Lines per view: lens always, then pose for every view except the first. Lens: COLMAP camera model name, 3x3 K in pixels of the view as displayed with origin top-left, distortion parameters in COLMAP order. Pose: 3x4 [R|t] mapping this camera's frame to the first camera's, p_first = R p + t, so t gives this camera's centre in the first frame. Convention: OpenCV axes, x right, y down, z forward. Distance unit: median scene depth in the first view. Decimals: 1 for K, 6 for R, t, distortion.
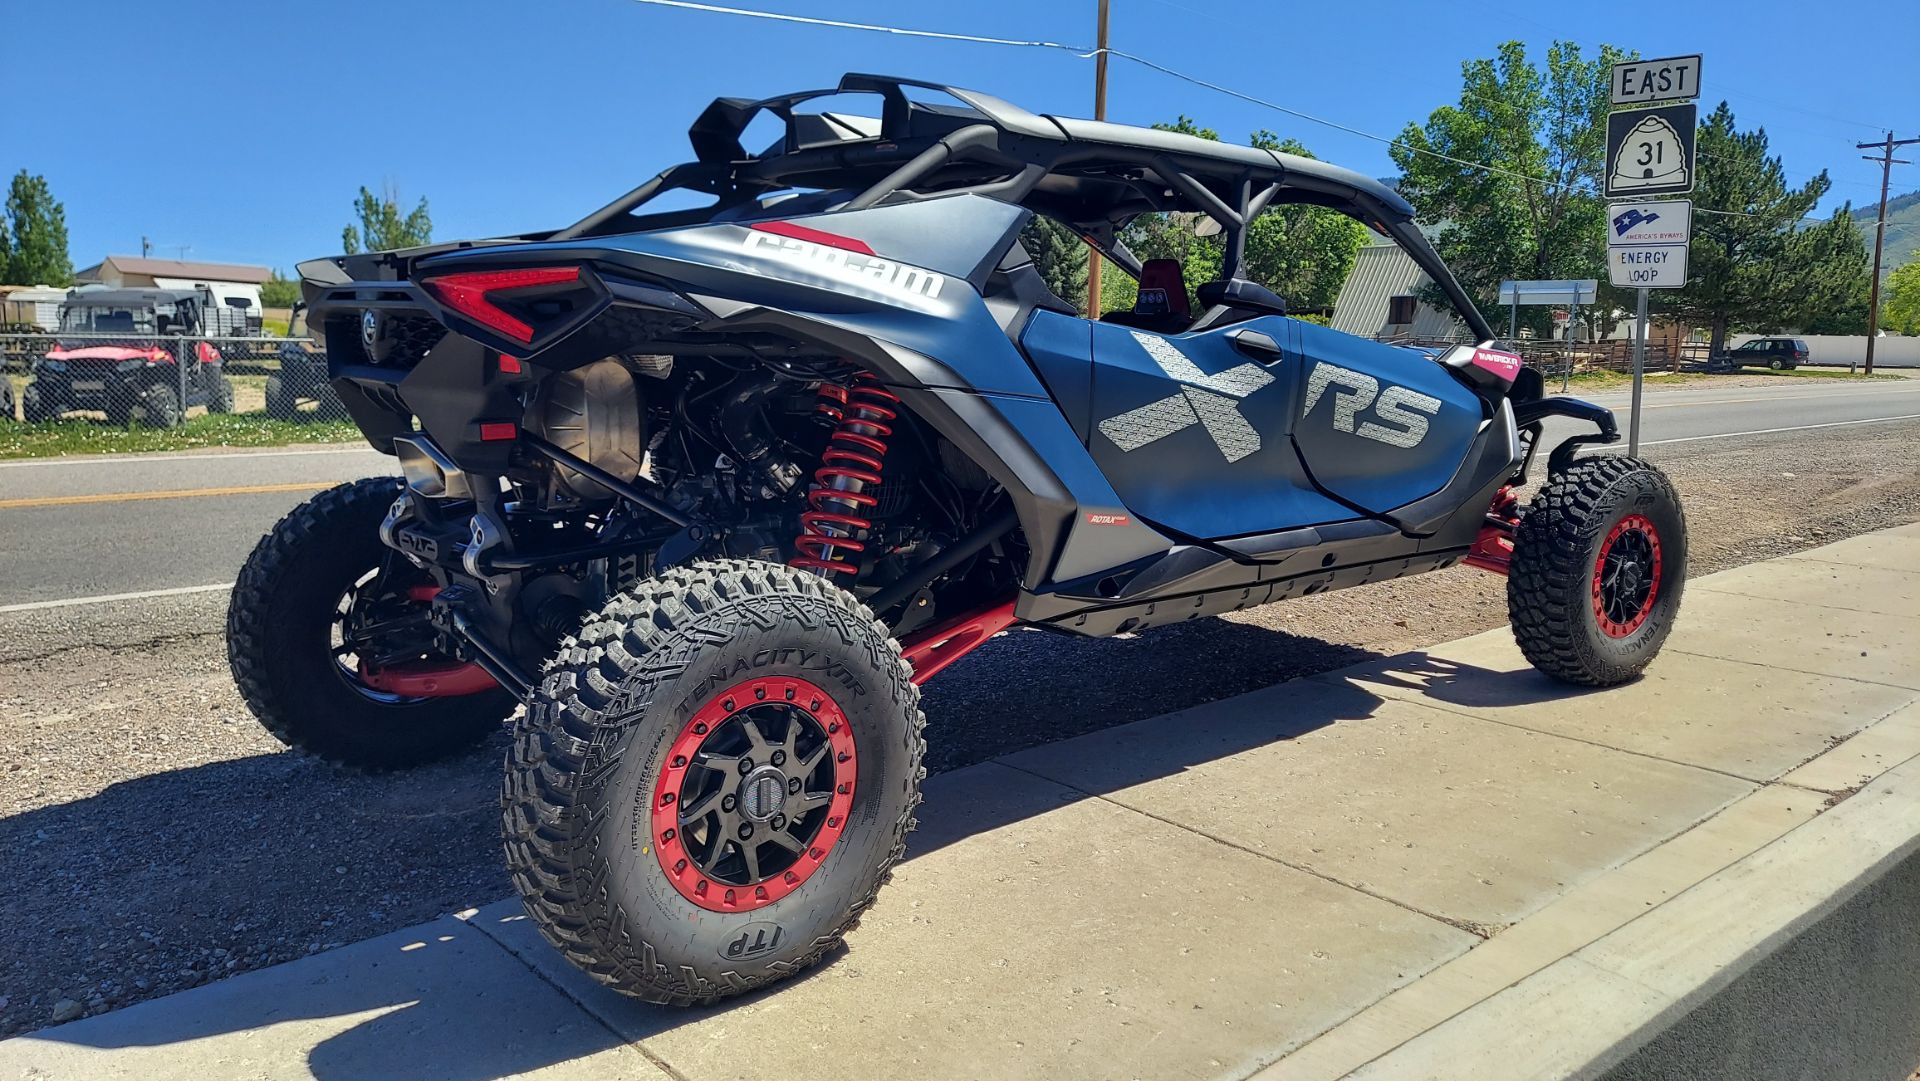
lens RADIAL K [[1397.6, 0, 958.0], [0, 1397.6, 537.8], [0, 0, 1]] dist [0.078018, -0.085414]
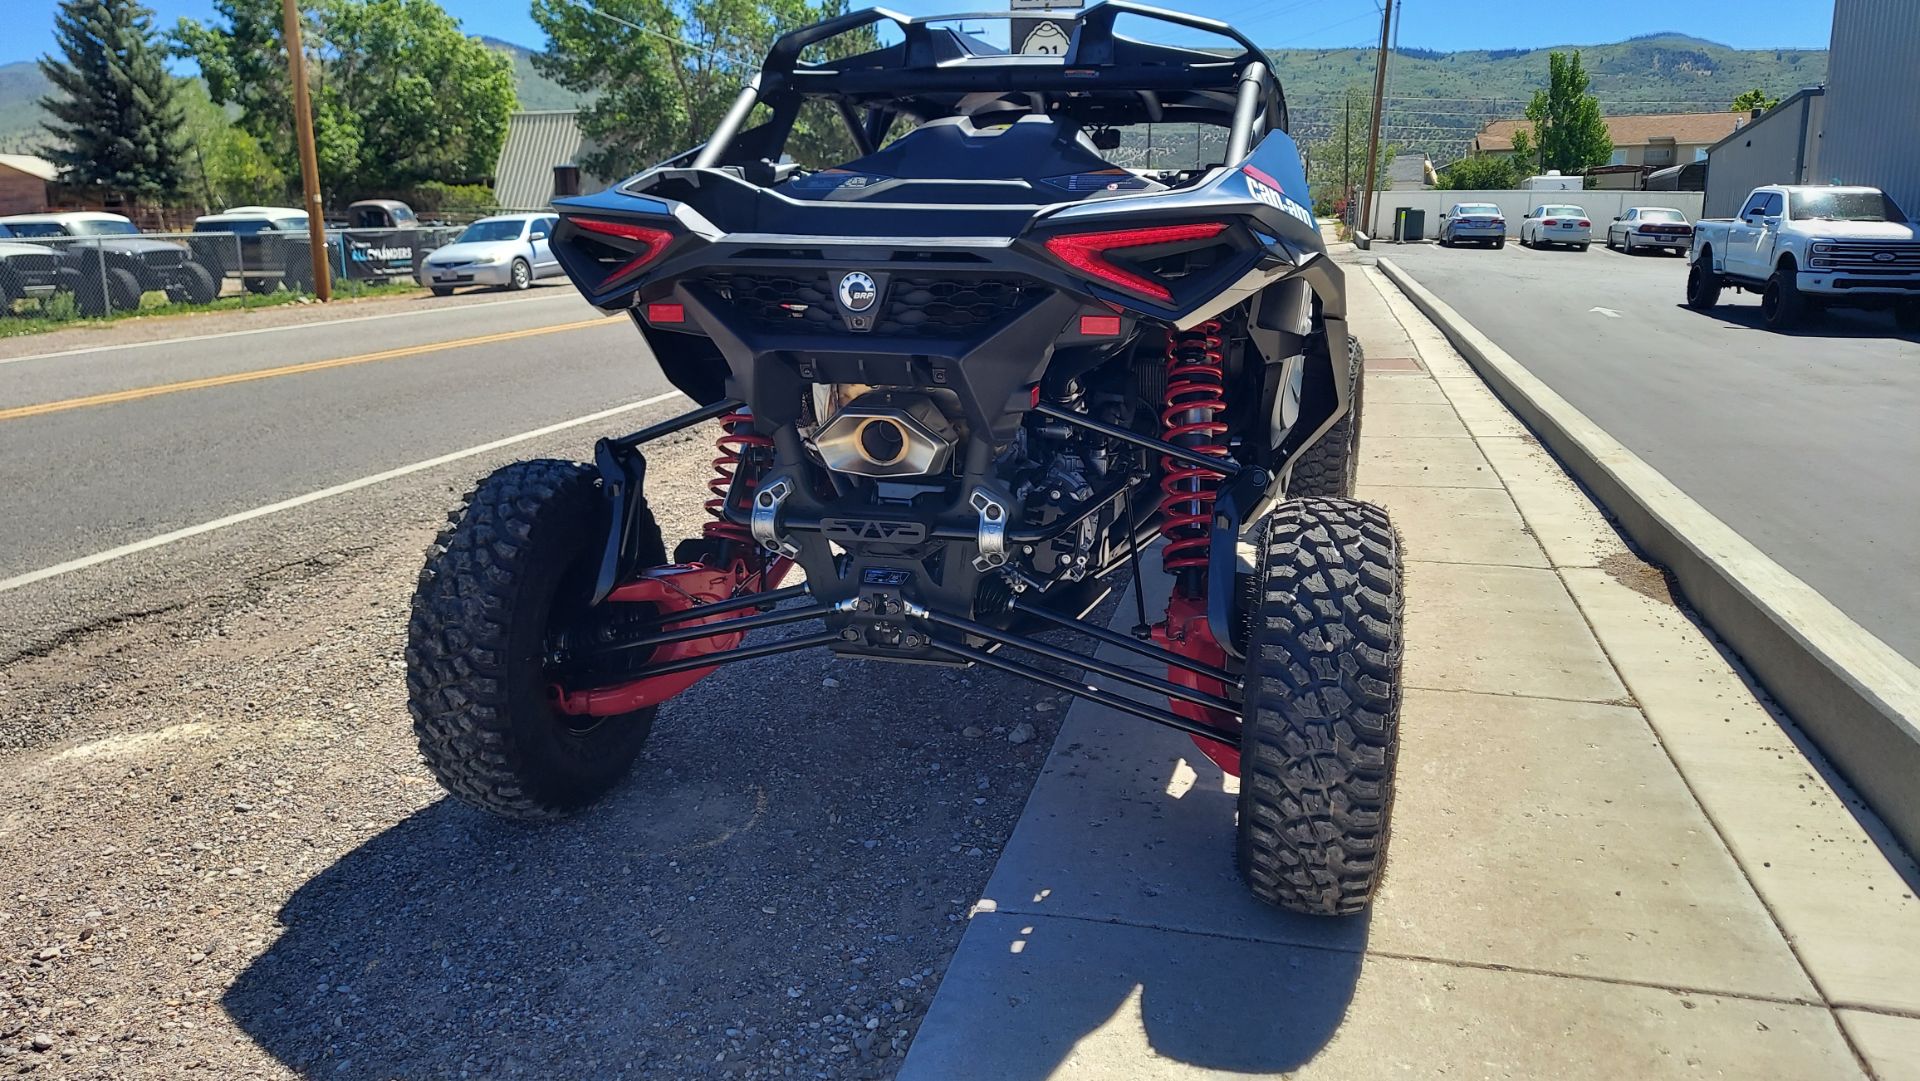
lens RADIAL K [[1397.6, 0, 952.4], [0, 1397.6, 558.9], [0, 0, 1]] dist [0.078018, -0.085414]
pose [[0.829286, -0.153821, 0.537237, -0.216441], [0.097577, 0.986459, 0.131820, -0.023929], [-0.550239, -0.056894, 0.833067, 0.060903]]
